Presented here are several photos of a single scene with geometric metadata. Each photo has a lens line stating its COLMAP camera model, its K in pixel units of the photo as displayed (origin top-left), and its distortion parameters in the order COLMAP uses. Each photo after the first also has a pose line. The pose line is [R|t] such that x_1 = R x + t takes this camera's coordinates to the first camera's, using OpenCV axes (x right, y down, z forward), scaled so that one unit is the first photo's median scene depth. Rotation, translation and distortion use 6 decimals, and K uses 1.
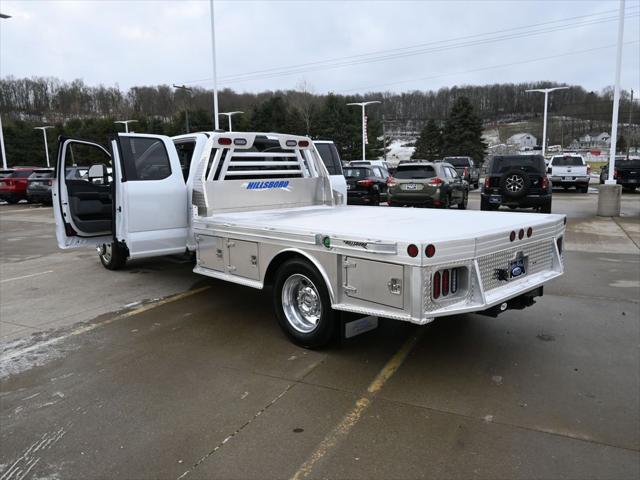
lens RADIAL K [[486.1, 0, 319.3], [0, 486.1, 243.2], [0, 0, 1]] dist [-0.005360, 0.000029]
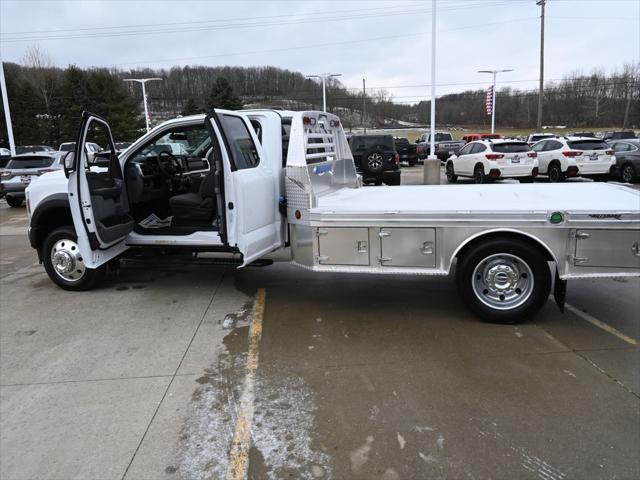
lens RADIAL K [[486.1, 0, 318.8], [0, 486.1, 241.6], [0, 0, 1]] dist [-0.005360, 0.000029]
pose [[0.867518, -0.112181, 0.484591, -0.583741], [0.095400, 0.993674, 0.059245, -0.039220], [-0.488172, -0.005166, 0.872732, 0.203065]]
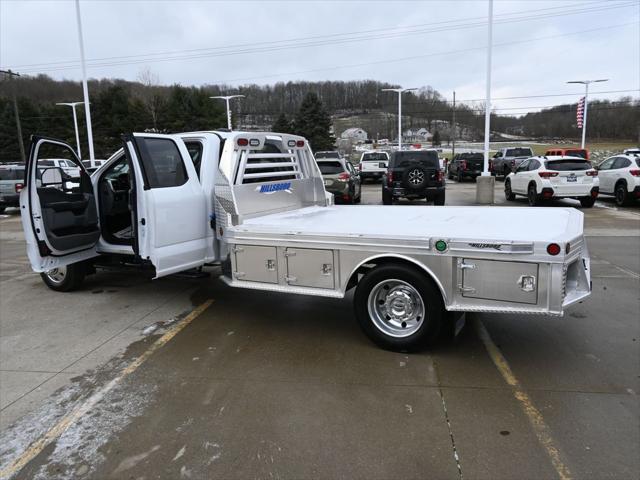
lens RADIAL K [[486.1, 0, 318.9], [0, 486.1, 241.8], [0, 0, 1]] dist [-0.005360, 0.000029]
pose [[0.948494, -0.063020, 0.310462, -0.331251], [0.059866, 0.998012, 0.019687, -0.028026], [-0.311086, -0.000087, 0.950382, 0.071000]]
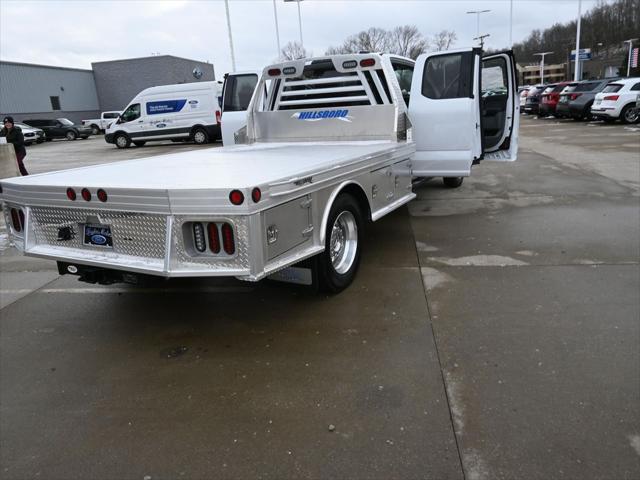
lens RADIAL K [[486.1, 0, 320.8], [0, 486.1, 243.2], [0, 0, 1]] dist [-0.005360, 0.000029]
pose [[0.327137, 0.257059, -0.909342, 0.820011], [-0.089500, 0.966392, 0.240989, -0.107501], [0.940729, 0.002549, 0.339149, 0.690394]]
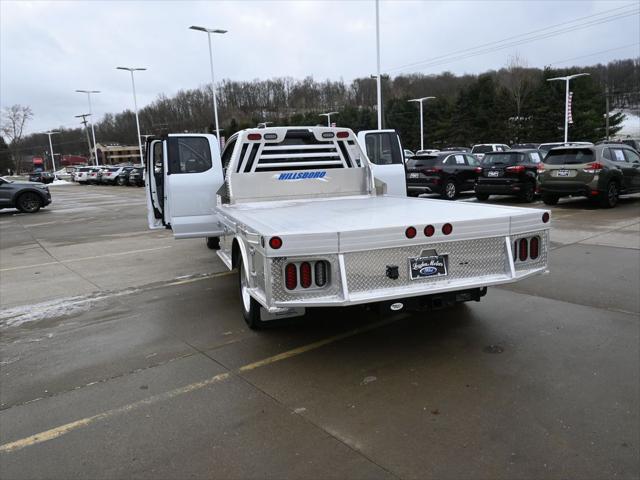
lens RADIAL K [[486.1, 0, 319.4], [0, 486.1, 242.6], [0, 0, 1]] dist [-0.005360, 0.000029]
pose [[0.906562, 0.049711, -0.419135, 0.387586], [-0.038481, 0.998639, 0.035209, -0.012899], [0.420315, -0.015791, 0.907241, 0.050176]]
